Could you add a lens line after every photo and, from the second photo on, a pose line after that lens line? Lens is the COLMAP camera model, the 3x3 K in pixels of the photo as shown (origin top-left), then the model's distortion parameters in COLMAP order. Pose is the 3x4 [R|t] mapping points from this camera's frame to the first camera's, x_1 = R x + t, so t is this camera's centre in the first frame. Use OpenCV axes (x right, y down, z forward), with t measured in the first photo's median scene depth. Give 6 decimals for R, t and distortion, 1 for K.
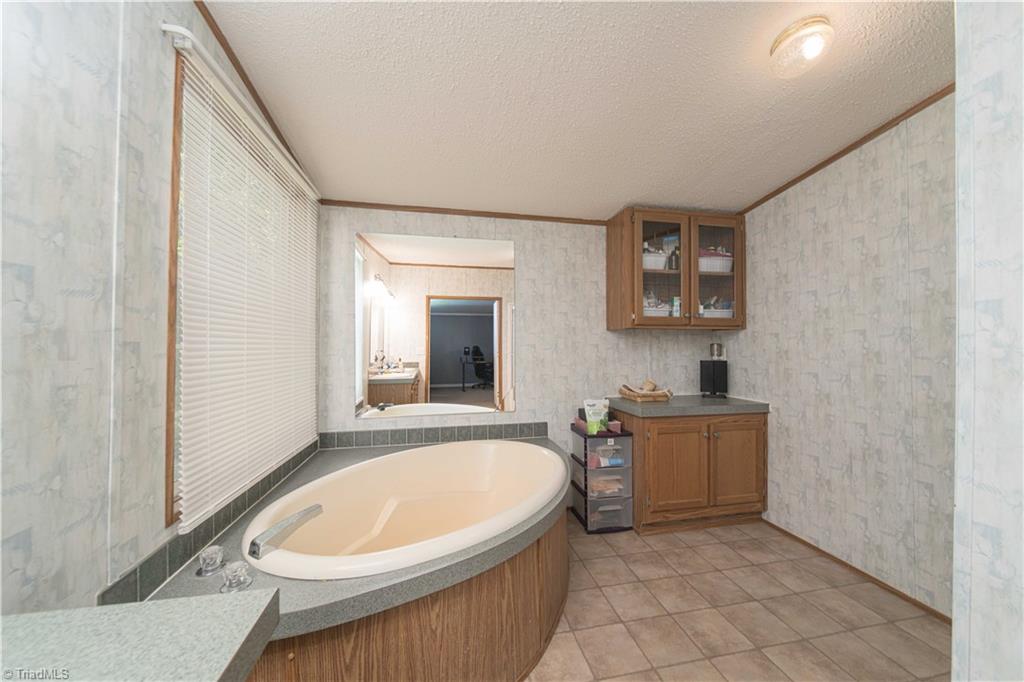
lens RADIAL K [[358.6, 0, 511.2], [0, 358.6, 342.3], [0, 0, 1]] dist [-0.001761, -0.000527]
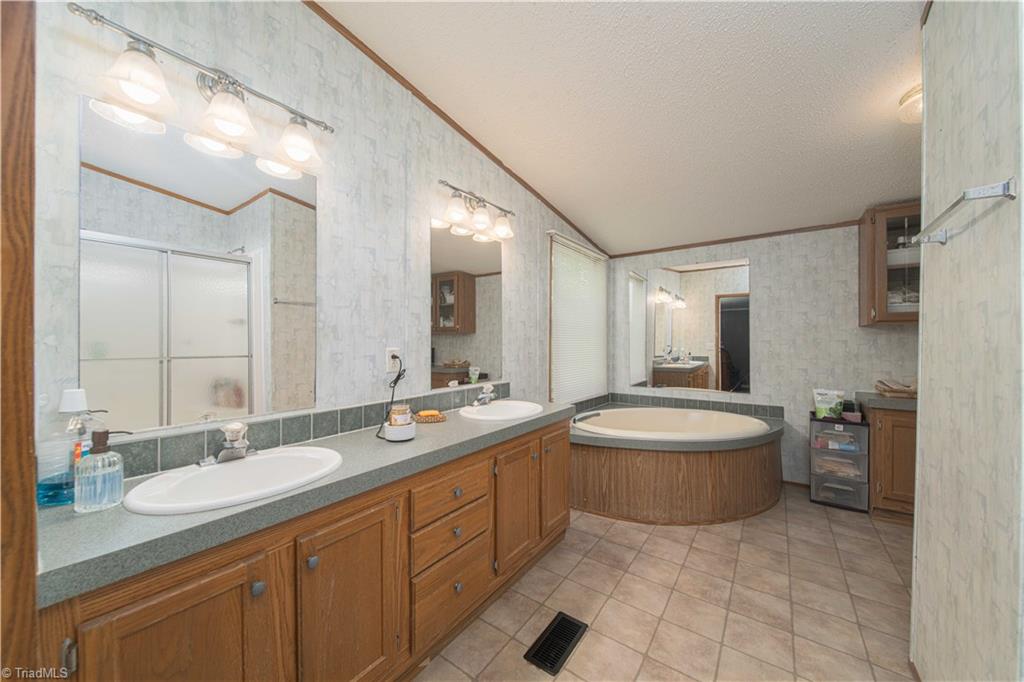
lens RADIAL K [[358.6, 0, 511.2], [0, 358.6, 342.3], [0, 0, 1]] dist [-0.001761, -0.000527]
pose [[0.671652, -0.000432, -0.740867, 0.410646], [0.008634, 0.999936, 0.007244, -0.004946], [0.740817, -0.011262, 0.671613, -0.493537]]
